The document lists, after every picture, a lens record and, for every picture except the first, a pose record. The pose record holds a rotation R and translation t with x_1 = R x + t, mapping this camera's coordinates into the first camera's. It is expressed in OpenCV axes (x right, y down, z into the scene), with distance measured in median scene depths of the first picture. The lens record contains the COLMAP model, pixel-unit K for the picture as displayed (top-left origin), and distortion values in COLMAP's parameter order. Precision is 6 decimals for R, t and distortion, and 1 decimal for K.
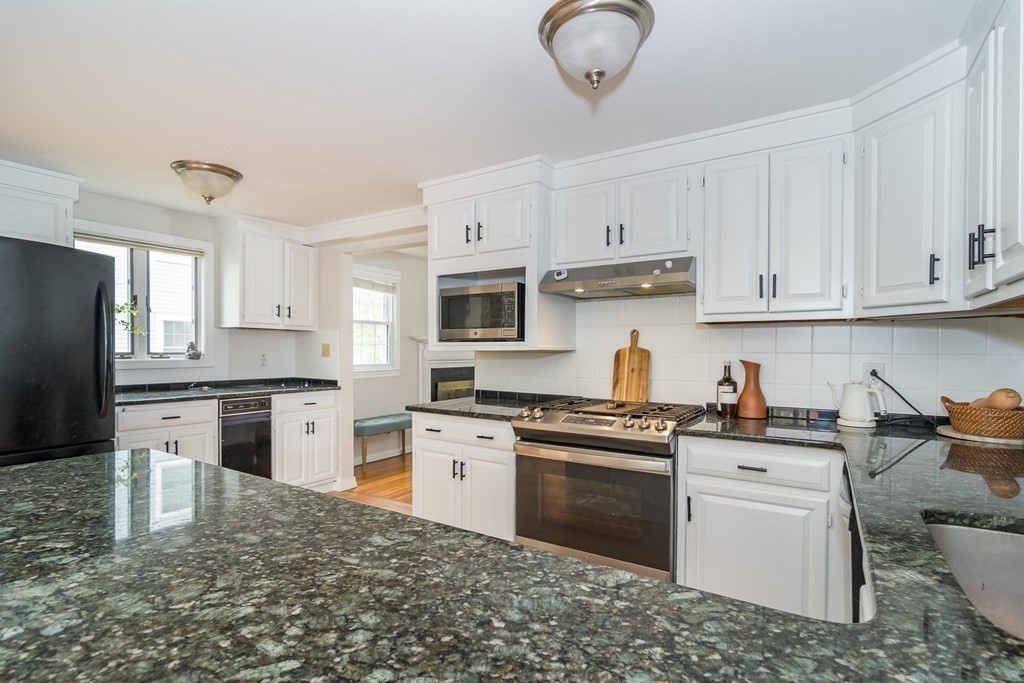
lens RADIAL K [[494.1, 0, 498.4], [0, 494.1, 357.1], [0, 0, 1]] dist [0.001873, -0.000104]
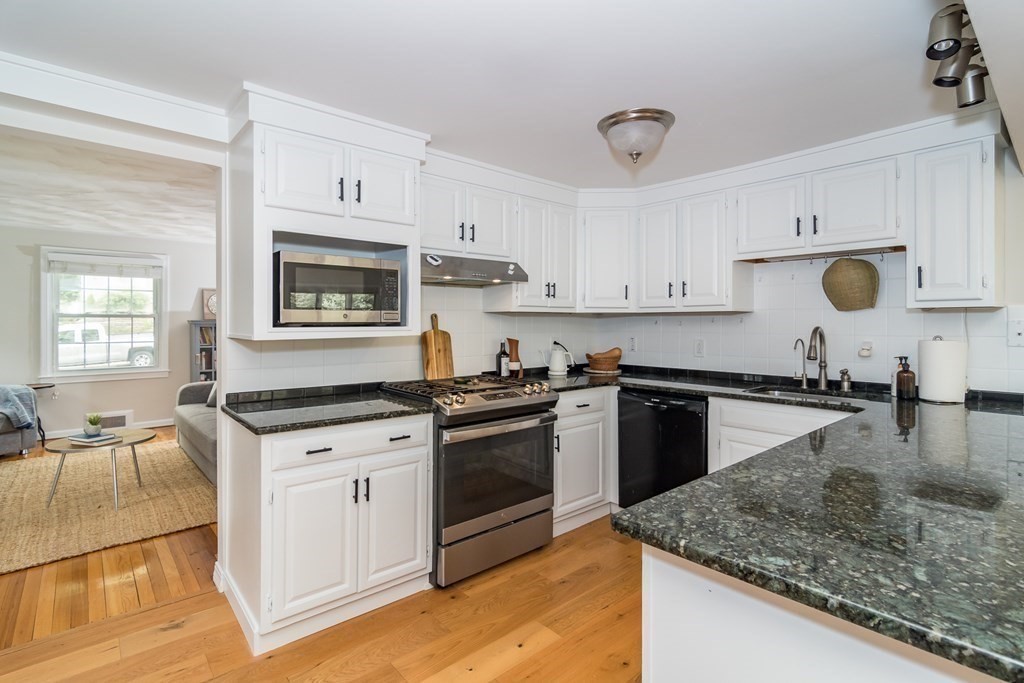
lens RADIAL K [[494.1, 0, 513.2], [0, 494.1, 332.3], [0, 0, 1]] dist [0.001873, -0.000104]
pose [[0.266745, -0.021336, 0.963531, -0.780683], [0.019612, 0.999668, 0.016707, -0.030631], [-0.963568, 0.014440, 0.267075, 0.552221]]
